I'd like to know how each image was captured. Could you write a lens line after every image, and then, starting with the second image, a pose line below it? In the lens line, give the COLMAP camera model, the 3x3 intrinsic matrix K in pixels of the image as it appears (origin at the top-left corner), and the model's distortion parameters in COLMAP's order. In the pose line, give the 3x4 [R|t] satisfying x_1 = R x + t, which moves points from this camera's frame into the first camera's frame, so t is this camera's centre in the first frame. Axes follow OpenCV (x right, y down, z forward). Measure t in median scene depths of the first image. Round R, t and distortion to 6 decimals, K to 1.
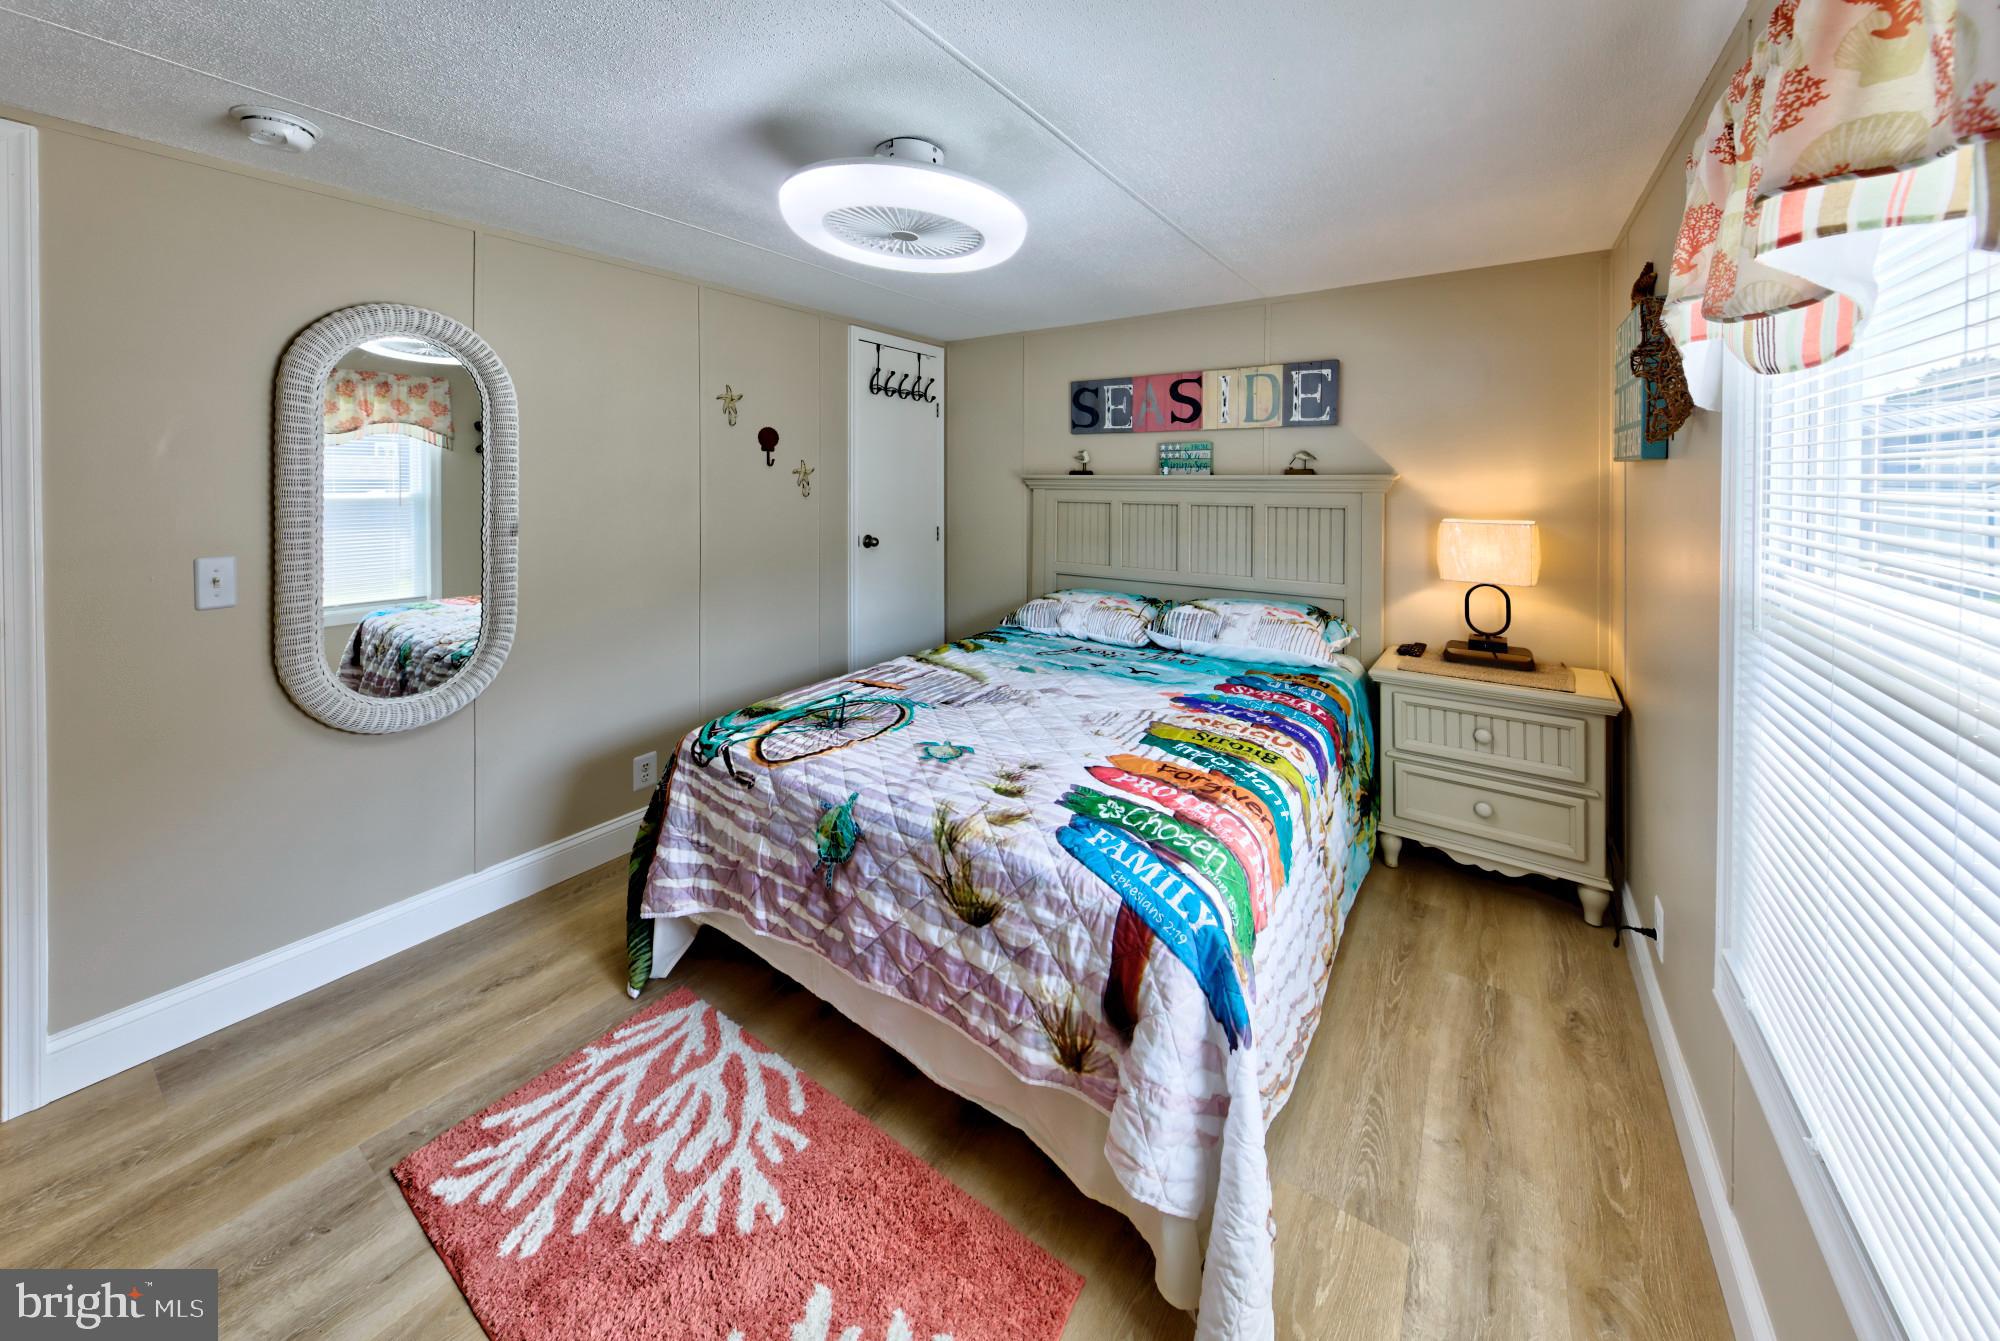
lens RADIAL K [[712.9, 0, 1000.7], [0, 712.9, 473.8], [0, 0, 1]] dist [0.000585, 0.000006]
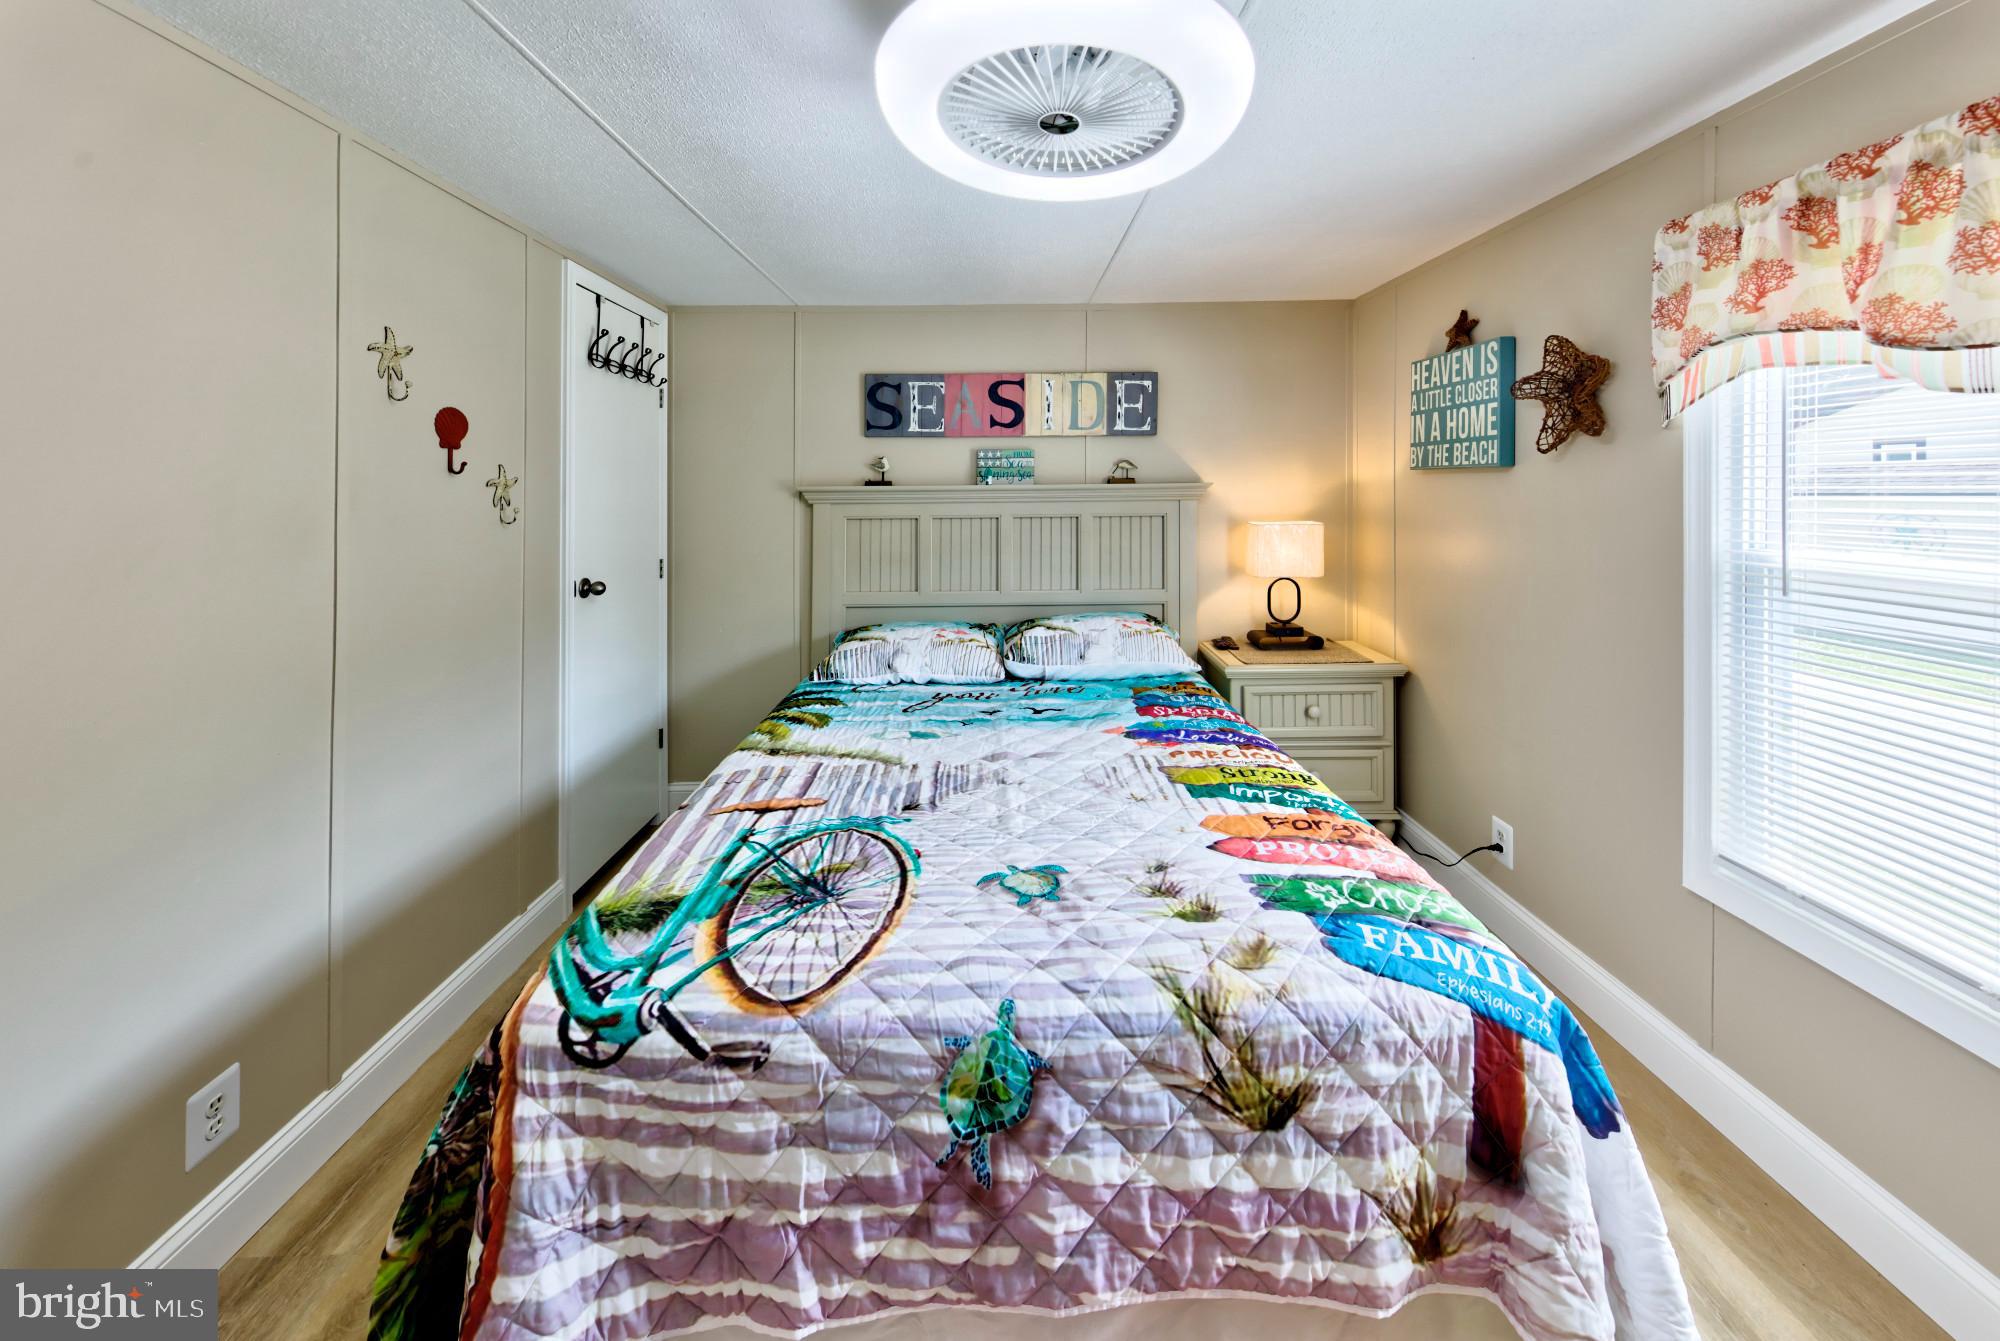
lens RADIAL K [[723.0, 0, 995.4], [0, 723.0, 481.6], [0, 0, 1]] dist [0.004300, -0.000071]
pose [[0.819938, -0.004002, 0.572438, -0.489231], [0.008367, 0.999953, -0.004993, 0.003266], [-0.572391, 0.008883, 0.819933, 0.422897]]
